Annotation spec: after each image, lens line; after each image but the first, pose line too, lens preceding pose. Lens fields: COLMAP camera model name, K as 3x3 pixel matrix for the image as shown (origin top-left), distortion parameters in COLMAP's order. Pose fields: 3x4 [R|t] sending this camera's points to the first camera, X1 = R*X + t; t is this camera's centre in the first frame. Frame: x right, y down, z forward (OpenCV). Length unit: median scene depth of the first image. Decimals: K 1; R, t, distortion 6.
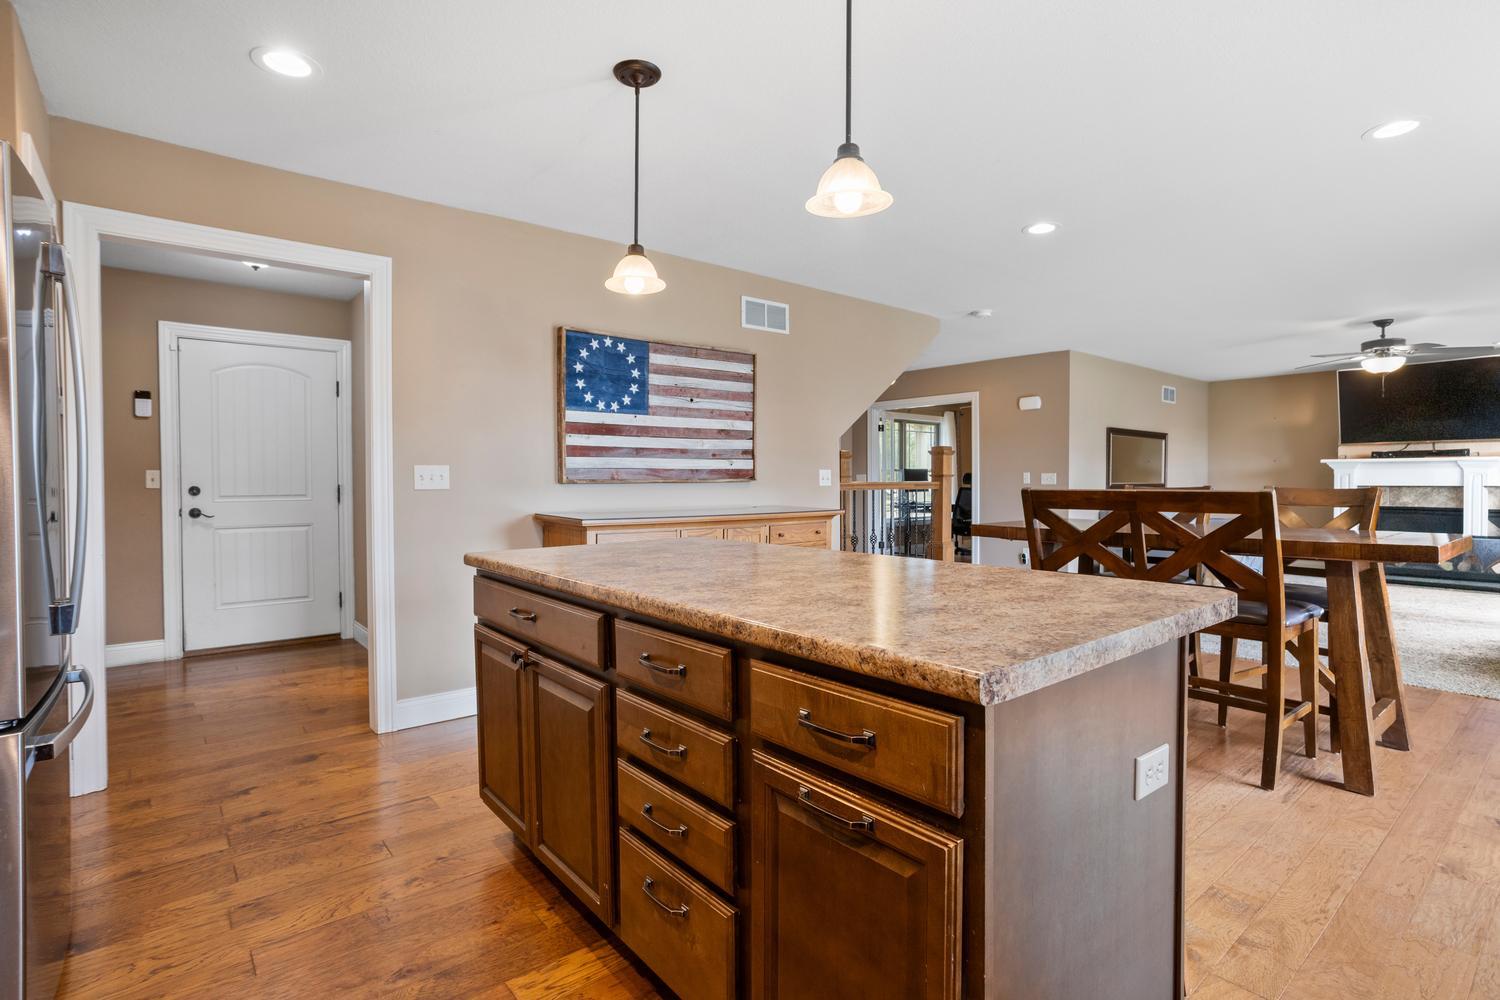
lens RADIAL K [[732.3, 0, 743.2], [0, 732.3, 492.0], [0, 0, 1]] dist [-0.050126, 0.032657]
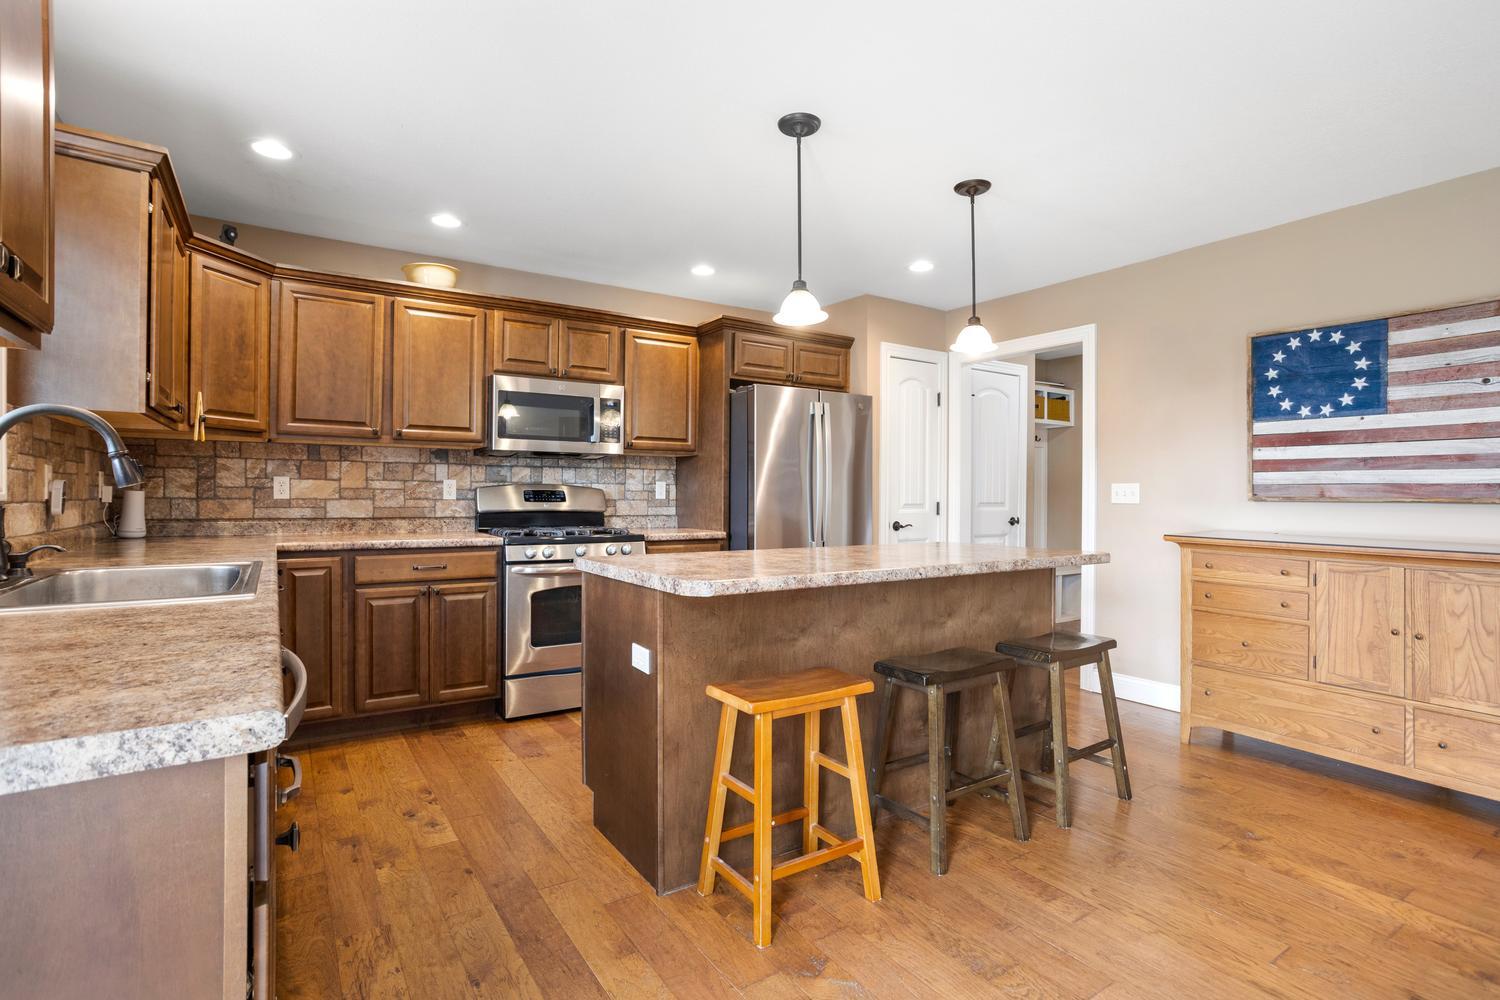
lens RADIAL K [[732.3, 0, 743.2], [0, 732.3, 492.0], [0, 0, 1]] dist [-0.050126, 0.032657]
pose [[-0.103257, -0.000189, -0.994655, 0.660780], [-0.025819, 0.999664, 0.002490, -0.007634], [0.994320, 0.025938, -0.103227, 0.395146]]
